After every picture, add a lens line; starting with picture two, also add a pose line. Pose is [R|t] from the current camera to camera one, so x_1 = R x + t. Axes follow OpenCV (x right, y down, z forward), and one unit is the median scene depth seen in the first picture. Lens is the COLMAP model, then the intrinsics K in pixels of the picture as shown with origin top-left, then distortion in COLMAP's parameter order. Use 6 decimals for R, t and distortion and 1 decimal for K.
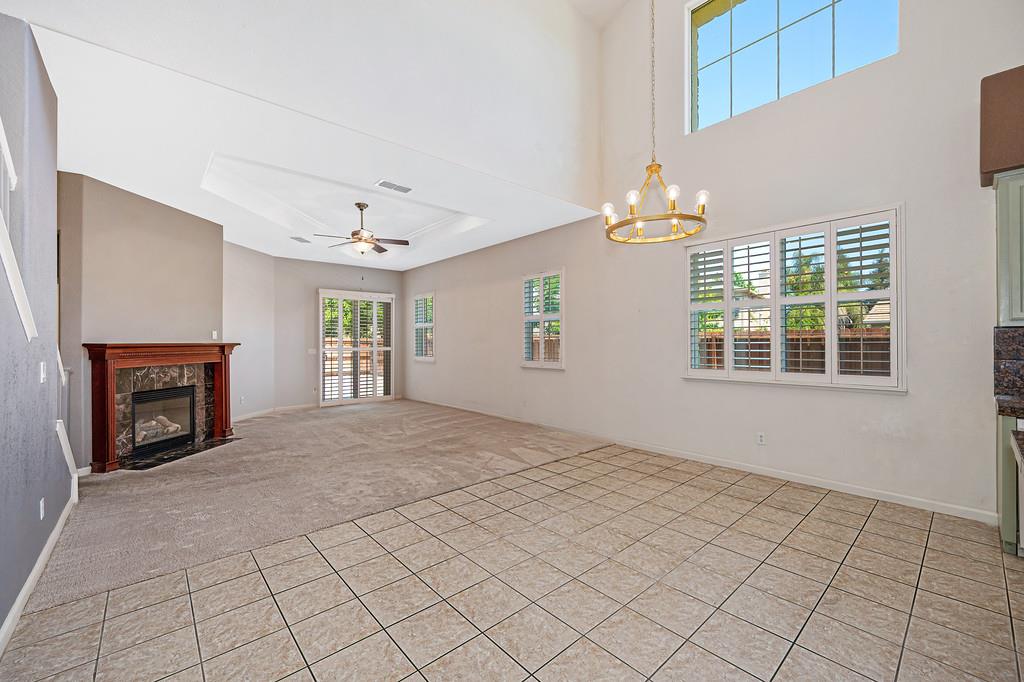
lens RADIAL K [[404.6, 0, 516.3], [0, 404.6, 343.4], [0, 0, 1]] dist [-0.001985, 0.000665]
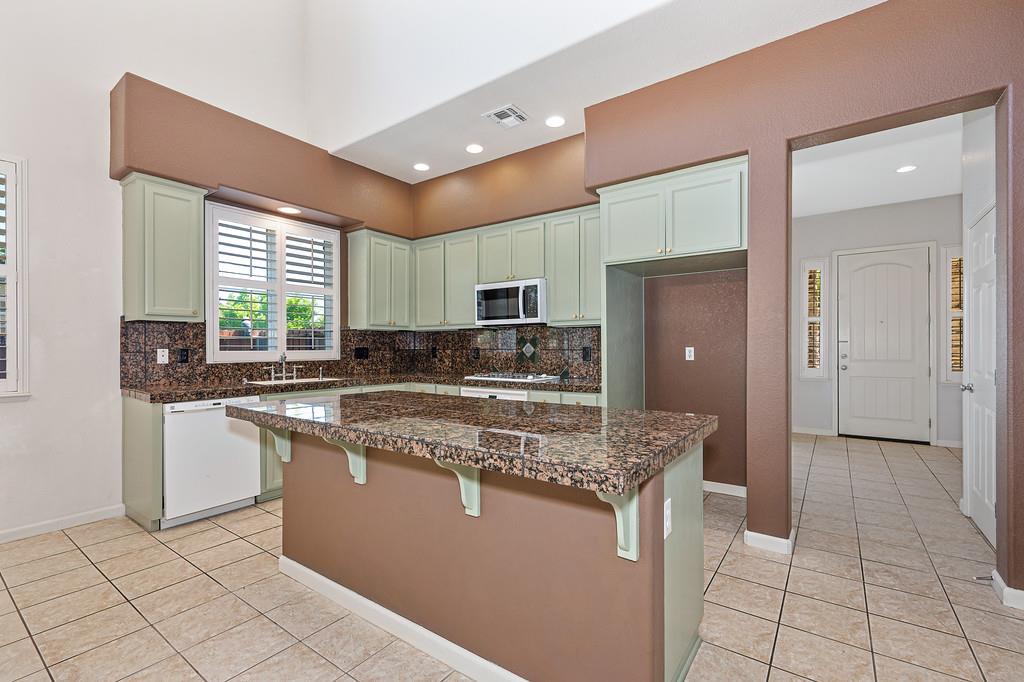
lens RADIAL K [[450.2, 0, 513.3], [0, 450.2, 346.6], [0, 0, 1]] dist [0.000524, -0.000887]
pose [[-0.213387, 0.006187, 0.976948, -0.077351], [0.003374, 0.999979, -0.005596, 0.020964], [-0.976962, 0.002102, -0.213403, 0.167922]]
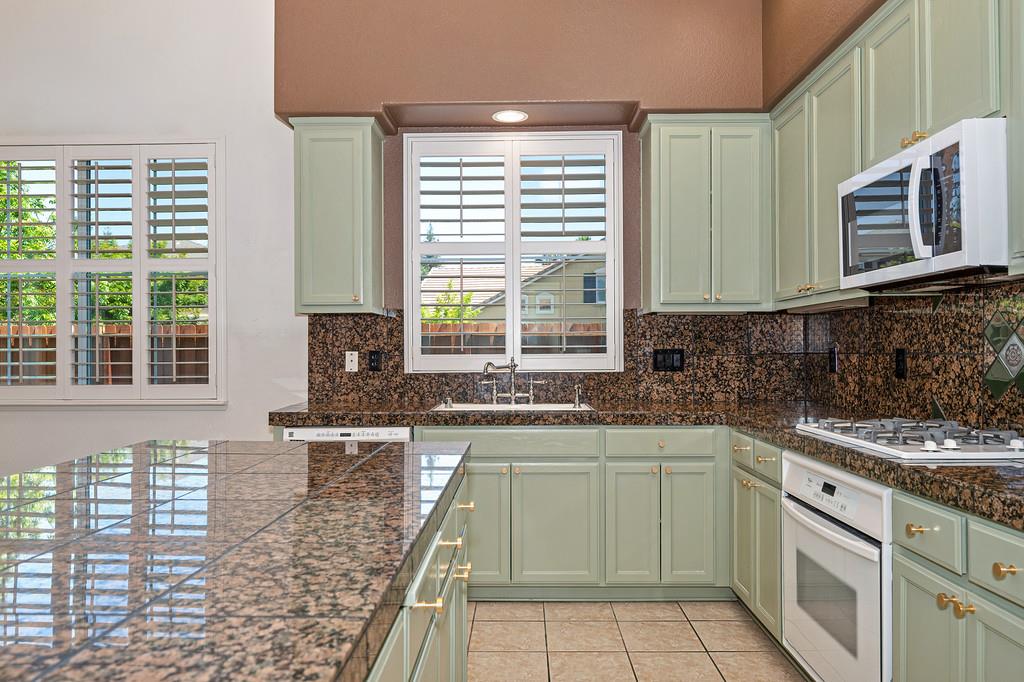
lens RADIAL K [[721.6, 0, 507.6], [0, 721.6, 345.7], [0, 0, 1]] dist [-0.000551, 0.004457]
pose [[0.682912, 0.003926, 0.730490, 0.259072], [0.001435, 0.999976, -0.006716, 0.017727], [-0.730499, 0.005635, 0.682891, -0.149197]]
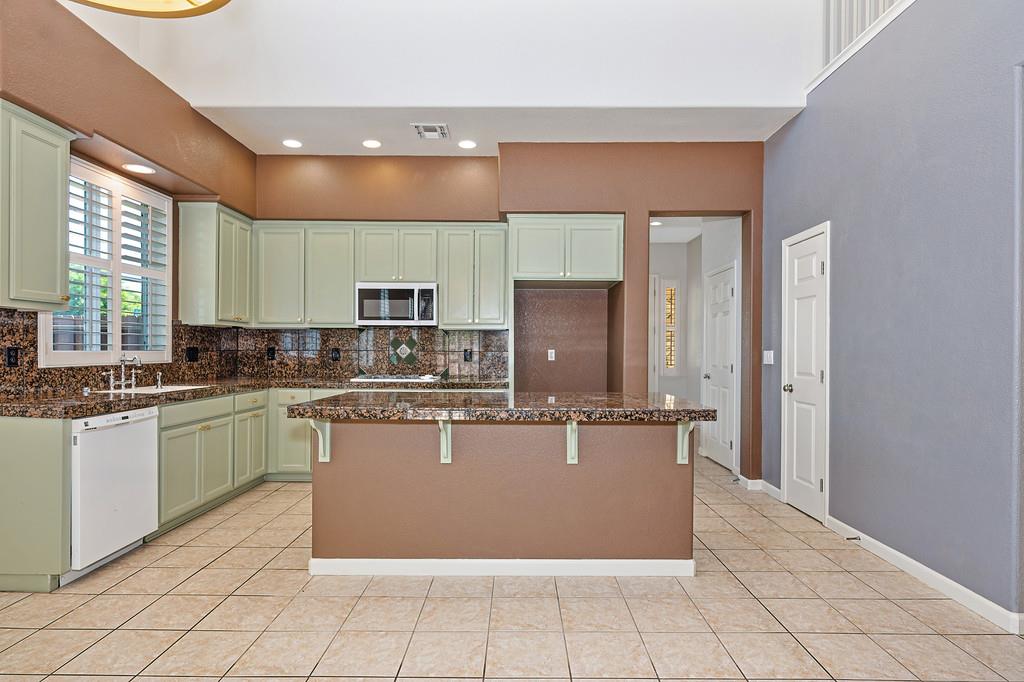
lens RADIAL K [[537.2, 0, 515.7], [0, 537.2, 350.6], [0, 0, 1]] dist [-0.001882, -0.001734]
pose [[-0.740566, -0.001338, 0.671982, -0.091057], [-0.002550, 0.999996, -0.000819, 0.021442], [-0.671978, -0.002320, -0.740567, 0.614338]]
